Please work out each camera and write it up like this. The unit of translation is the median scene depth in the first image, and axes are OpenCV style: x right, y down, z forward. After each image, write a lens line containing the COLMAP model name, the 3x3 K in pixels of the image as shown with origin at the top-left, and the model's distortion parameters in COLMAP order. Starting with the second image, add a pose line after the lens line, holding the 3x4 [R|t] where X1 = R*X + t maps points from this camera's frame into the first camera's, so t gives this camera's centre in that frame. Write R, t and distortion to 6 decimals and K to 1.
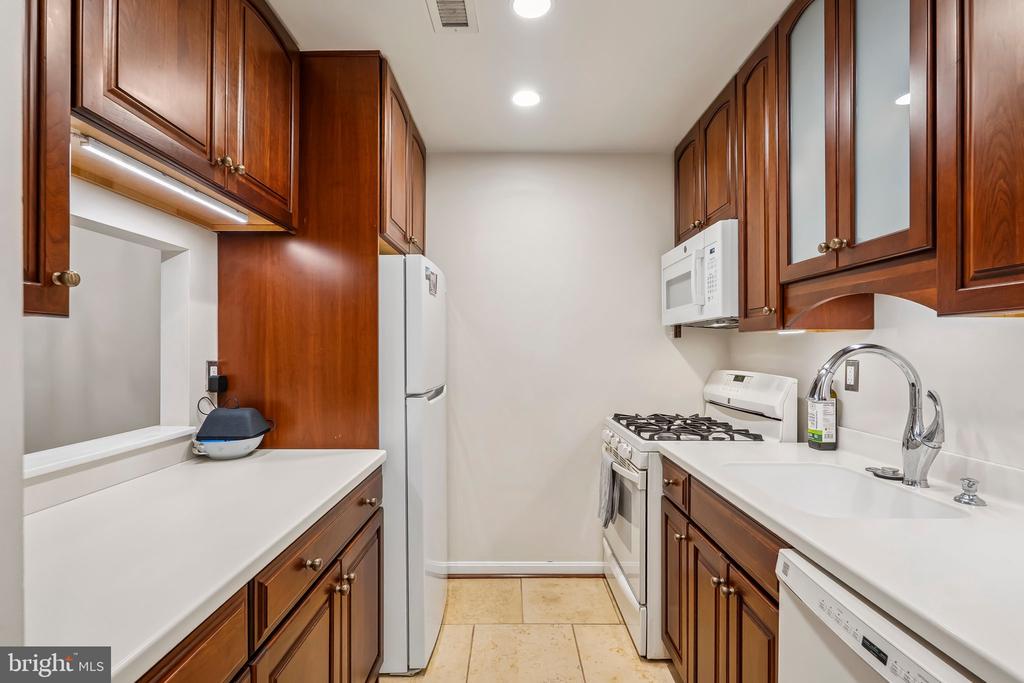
lens RADIAL K [[481.5, 0, 512.0], [0, 481.5, 352.4], [0, 0, 1]] dist [-0.000920, 0.000076]
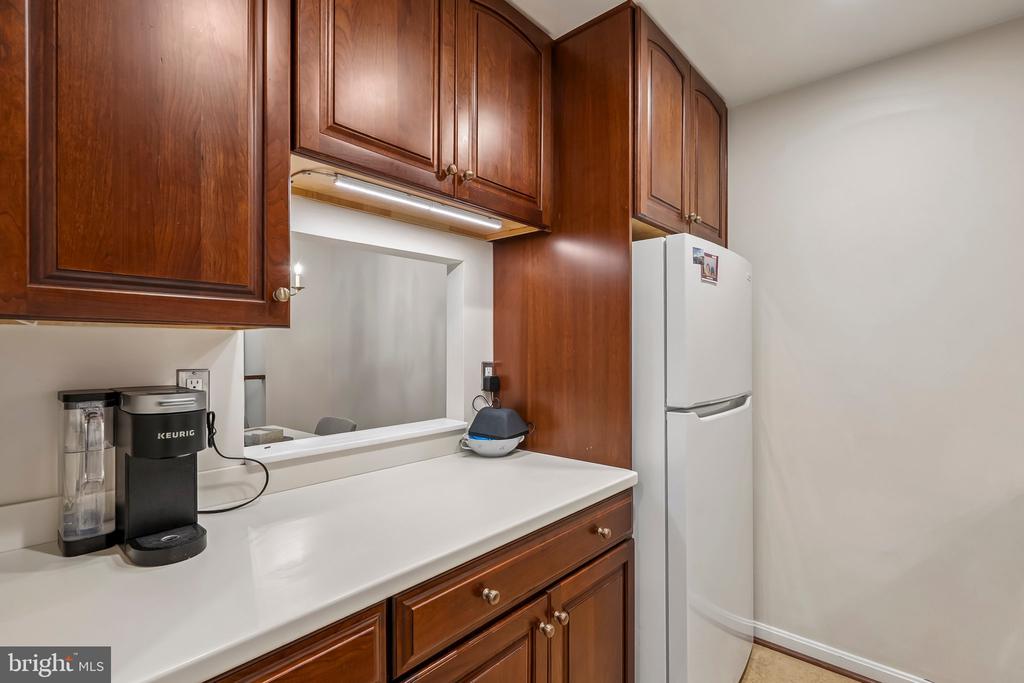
lens RADIAL K [[481.5, 0, 512.0], [0, 481.5, 352.4], [0, 0, 1]] dist [-0.000920, 0.000076]
pose [[0.750466, 0.004842, -0.660891, 0.129582], [-0.002352, 0.999986, 0.004655, -0.009273], [0.660905, -0.001939, 0.750467, 0.224196]]
